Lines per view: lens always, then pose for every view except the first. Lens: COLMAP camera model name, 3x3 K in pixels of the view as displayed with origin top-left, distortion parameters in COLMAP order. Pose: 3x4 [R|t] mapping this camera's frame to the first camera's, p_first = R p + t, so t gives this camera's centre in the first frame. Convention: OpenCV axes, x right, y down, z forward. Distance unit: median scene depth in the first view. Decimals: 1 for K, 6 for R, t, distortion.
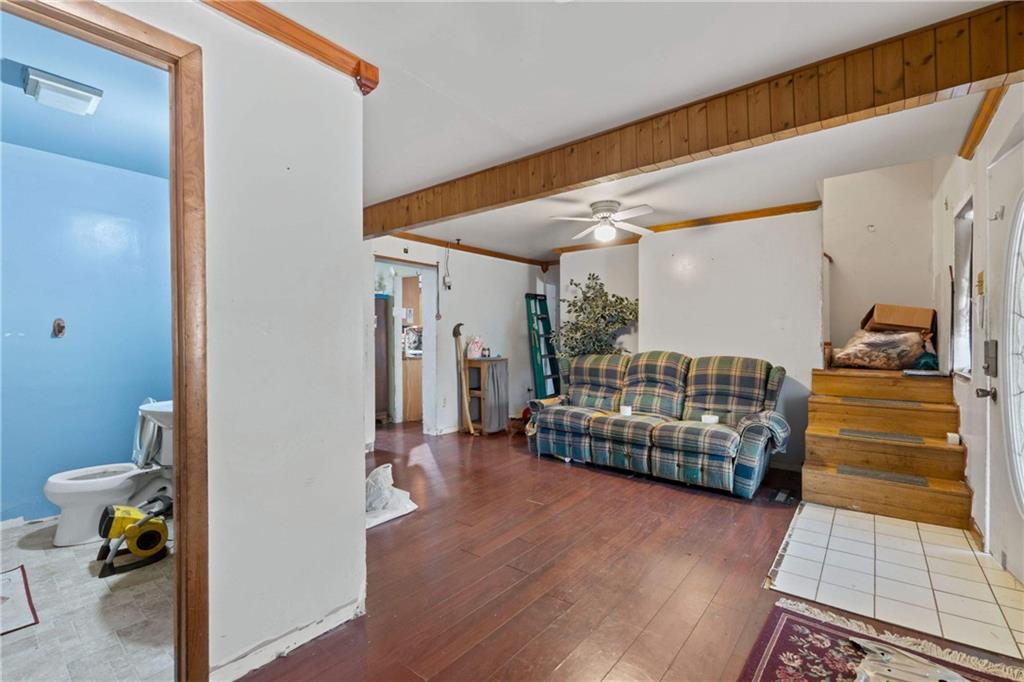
lens RADIAL K [[453.2, 0, 515.1], [0, 453.2, 336.3], [0, 0, 1]] dist [-0.002419, 0.000233]
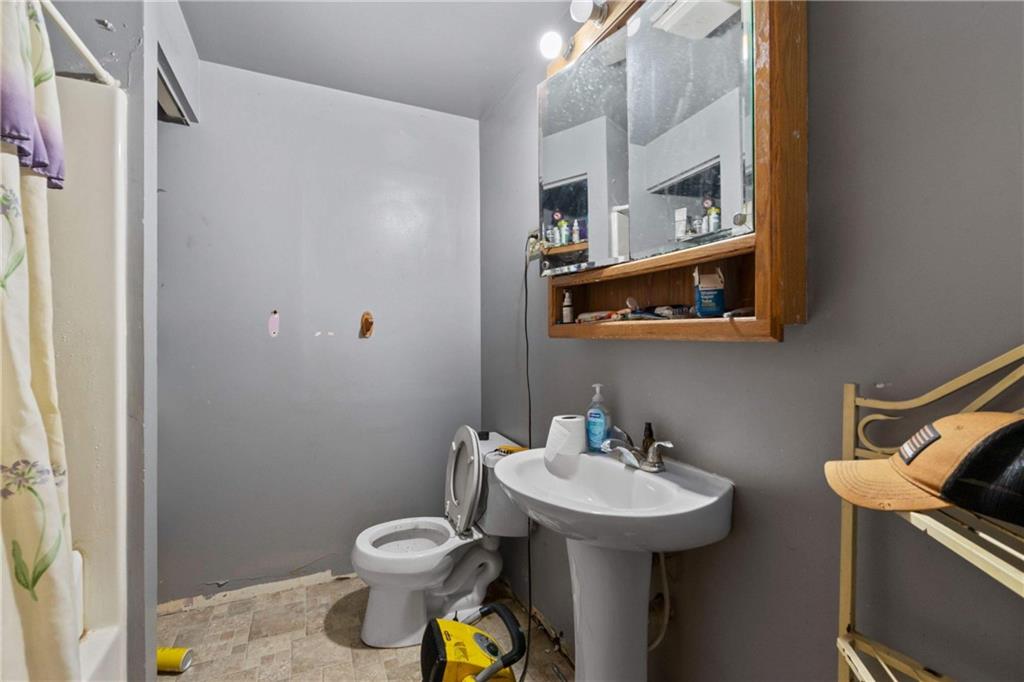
lens RADIAL K [[453.2, 0, 515.1], [0, 453.2, 336.3], [0, 0, 1]] dist [-0.002419, 0.000233]
pose [[0.899075, 0.001892, -0.437790, -0.465749], [-0.003569, 0.999989, -0.003008, 0.001984], [0.437779, 0.004267, 0.899072, 0.438952]]
